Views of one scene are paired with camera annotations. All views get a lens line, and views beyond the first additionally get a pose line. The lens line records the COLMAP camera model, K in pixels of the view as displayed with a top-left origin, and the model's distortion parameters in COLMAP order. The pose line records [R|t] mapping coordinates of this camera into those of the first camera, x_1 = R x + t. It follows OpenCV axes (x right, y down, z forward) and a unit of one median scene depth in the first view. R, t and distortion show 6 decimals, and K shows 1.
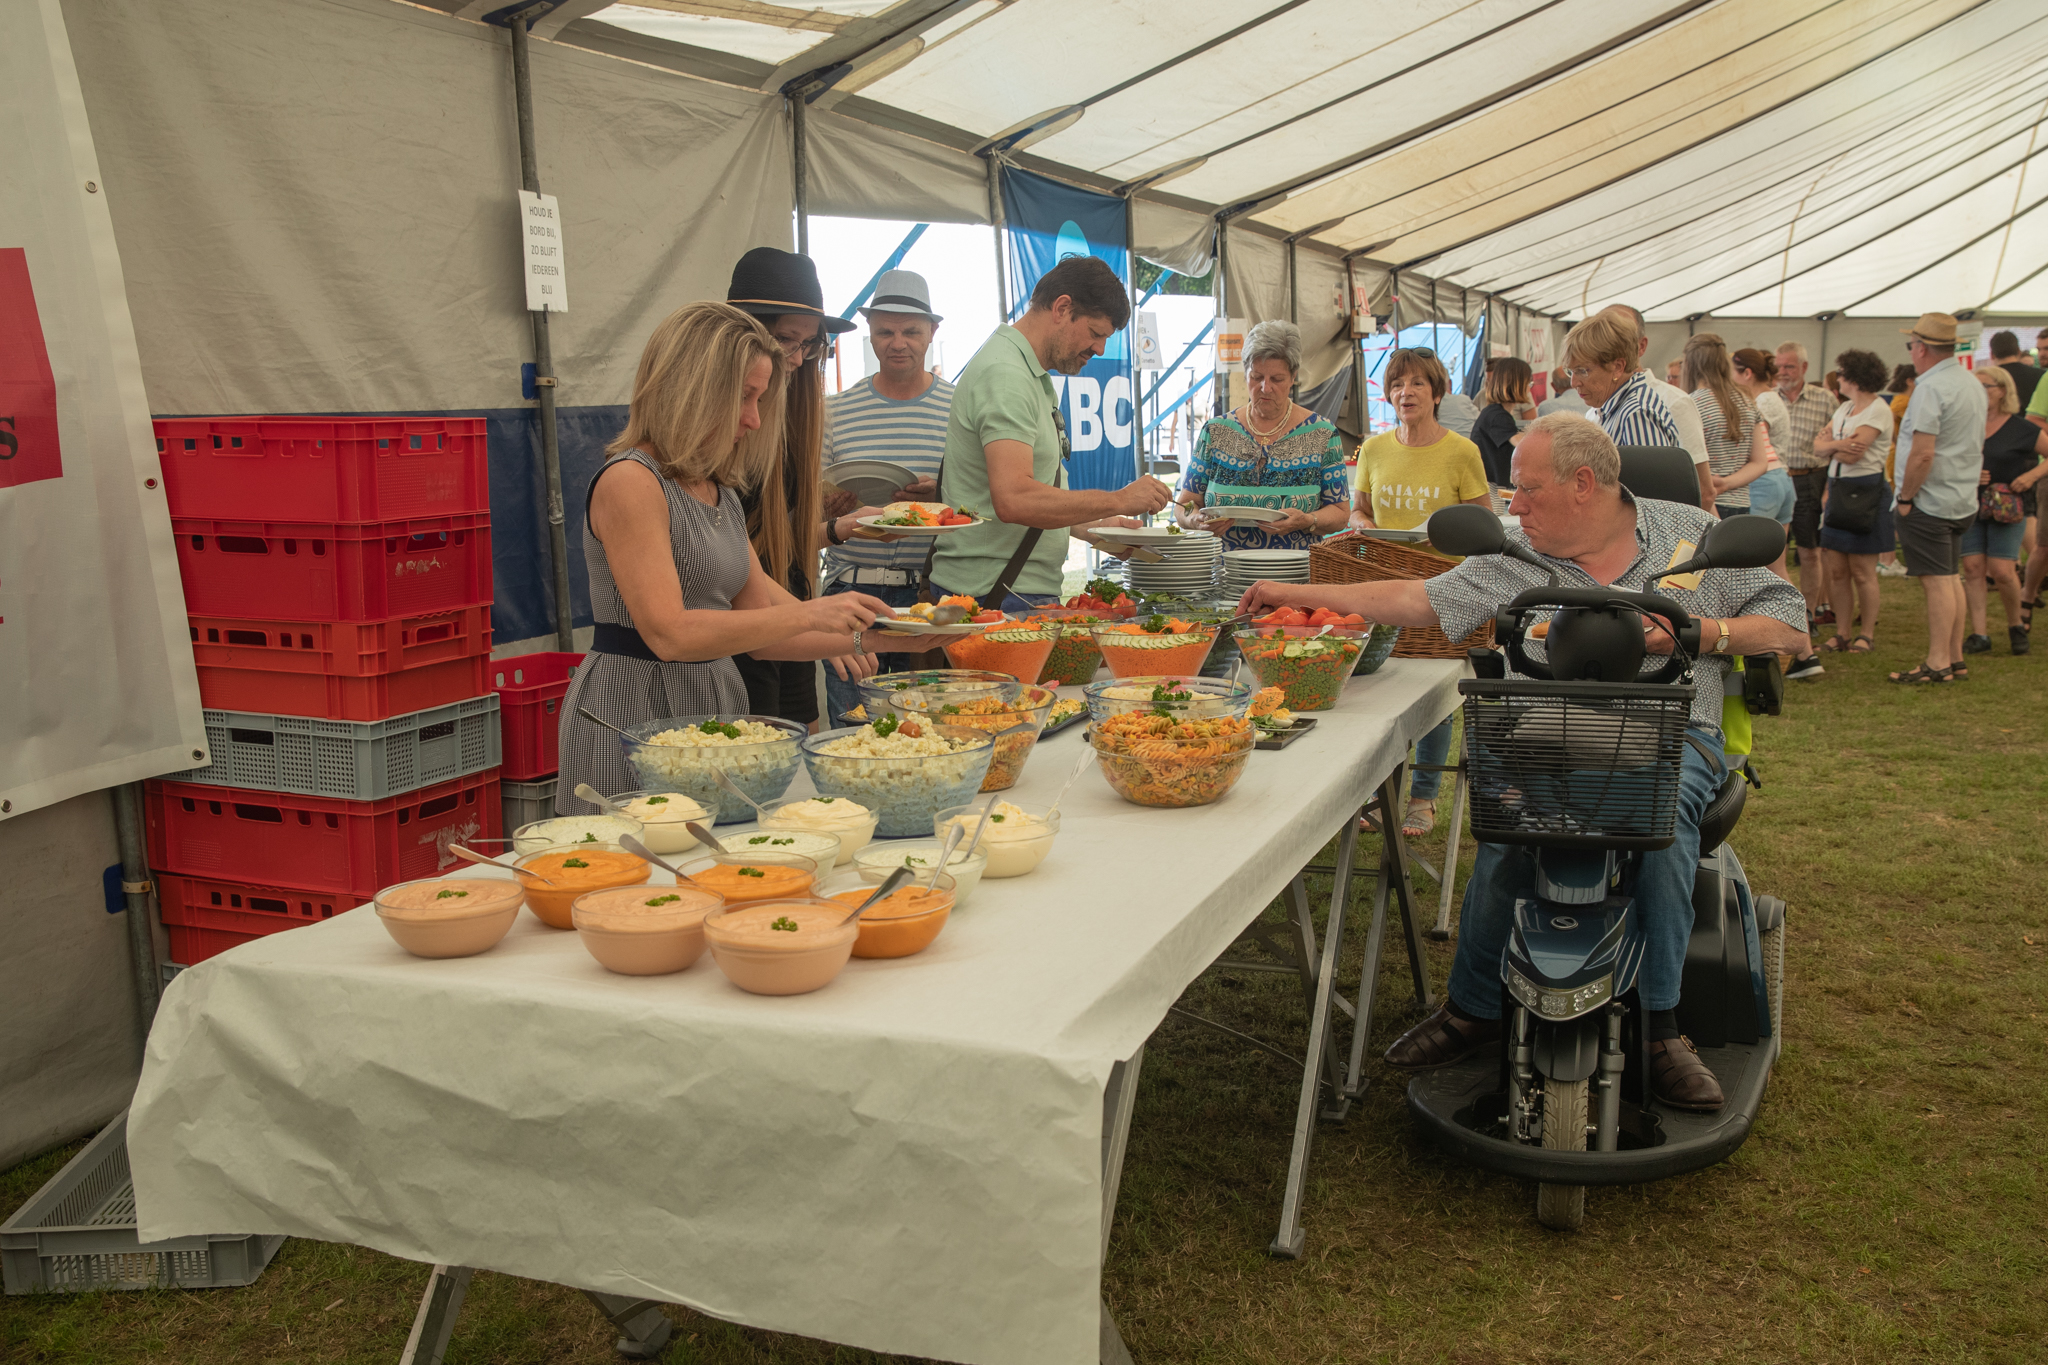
lens RADIAL K [[1969.3, 0, 1025.9], [0, 1969.3, 683.4], [0, 0, 1]] dist [-0.012651, 0.000000]
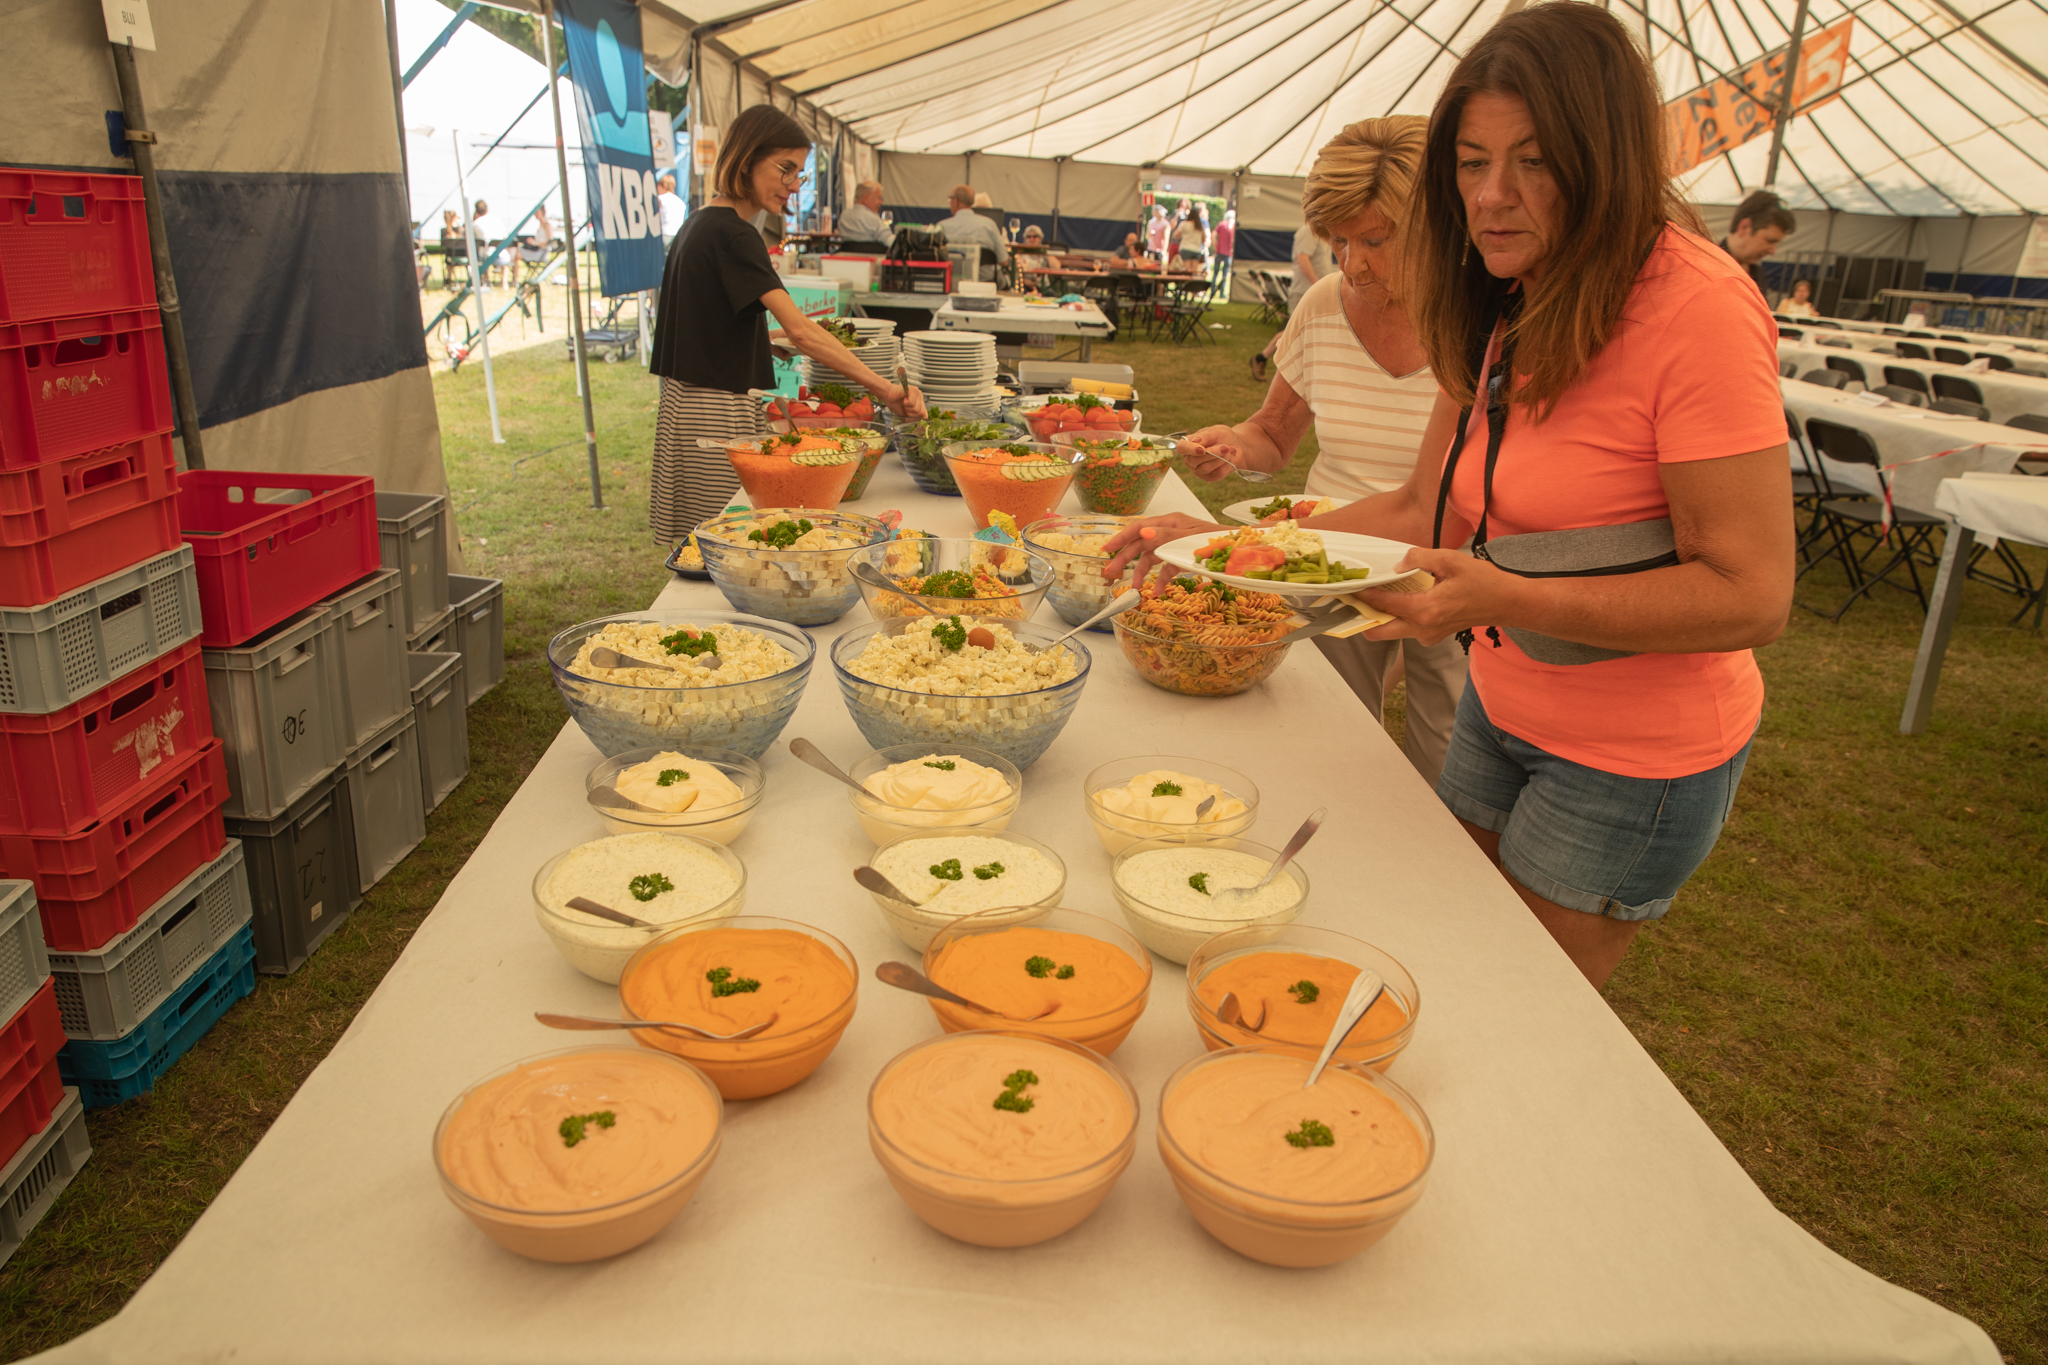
lens RADIAL K [[1411.5, 0, 1054.0], [0, 1411.5, 665.2], [0, 0, 1]] dist [-0.053794, 0.034790]
pose [[0.914603, -0.071460, 0.397990, -0.130604], [0.001244, 0.984753, 0.173957, -0.031786], [-0.404352, -0.158606, 0.900746, 0.260751]]
